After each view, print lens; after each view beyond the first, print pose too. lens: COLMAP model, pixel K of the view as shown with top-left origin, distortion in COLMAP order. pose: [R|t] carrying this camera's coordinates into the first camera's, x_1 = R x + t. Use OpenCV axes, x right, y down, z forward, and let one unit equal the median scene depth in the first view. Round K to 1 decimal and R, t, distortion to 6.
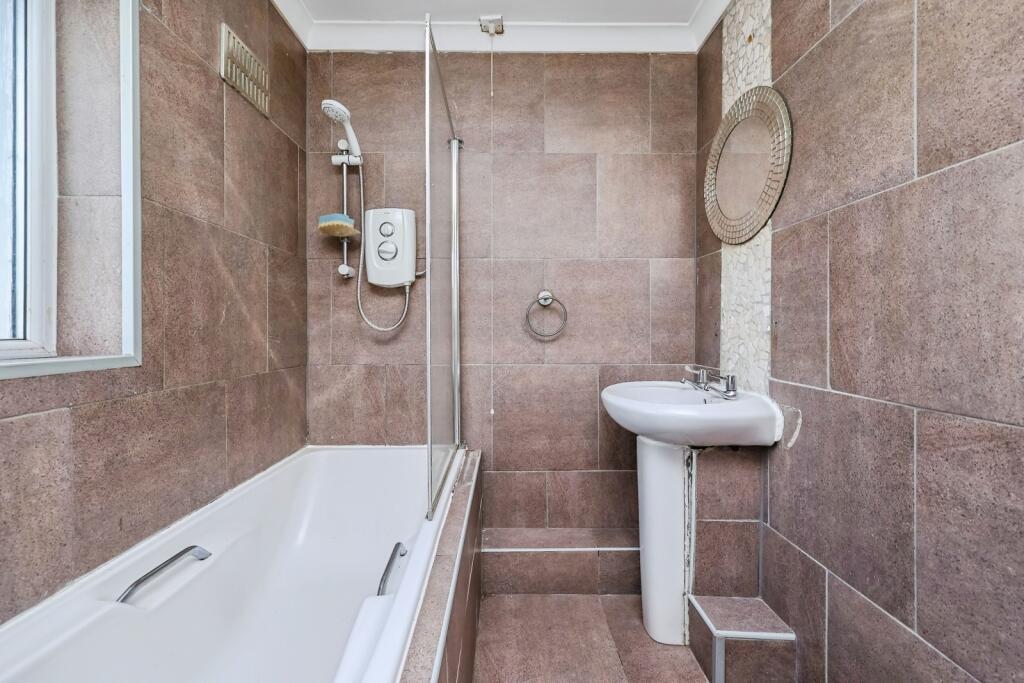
lens RADIAL K [[423.9, 0, 493.6], [0, 423.9, 352.2], [0, 0, 1]] dist [0.000133, 0.000438]
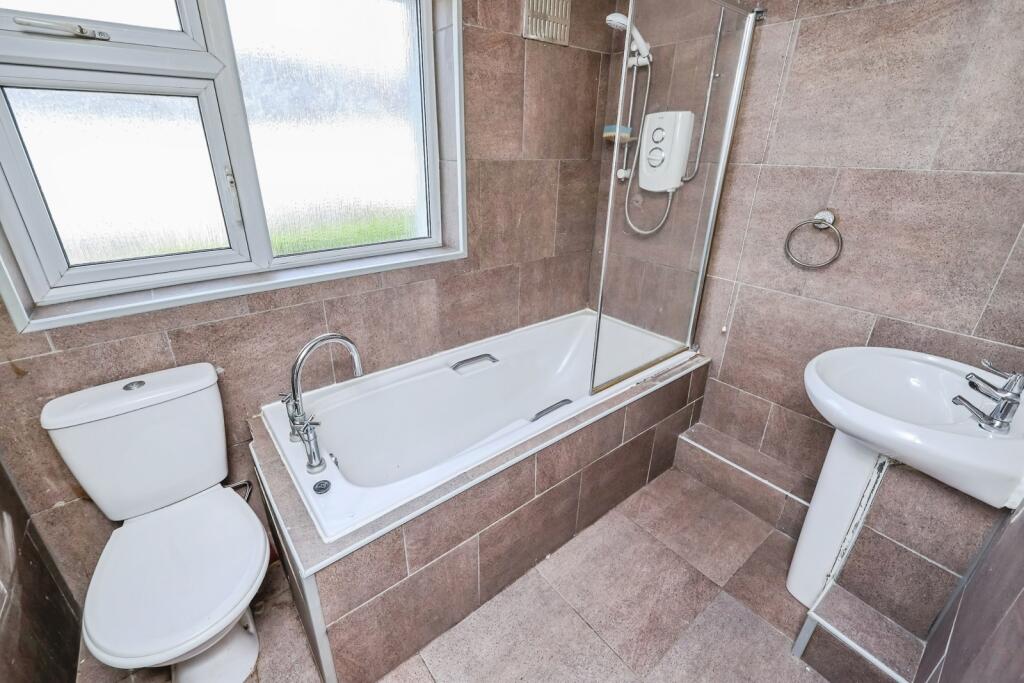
lens RADIAL K [[423.9, 0, 493.6], [0, 423.9, 352.2], [0, 0, 1]] dist [0.000133, 0.000438]
pose [[0.598112, 0.352800, -0.719579, 0.505097], [-0.033274, 0.908047, 0.417545, -0.259832], [0.800721, -0.225796, 0.554853, -0.022117]]
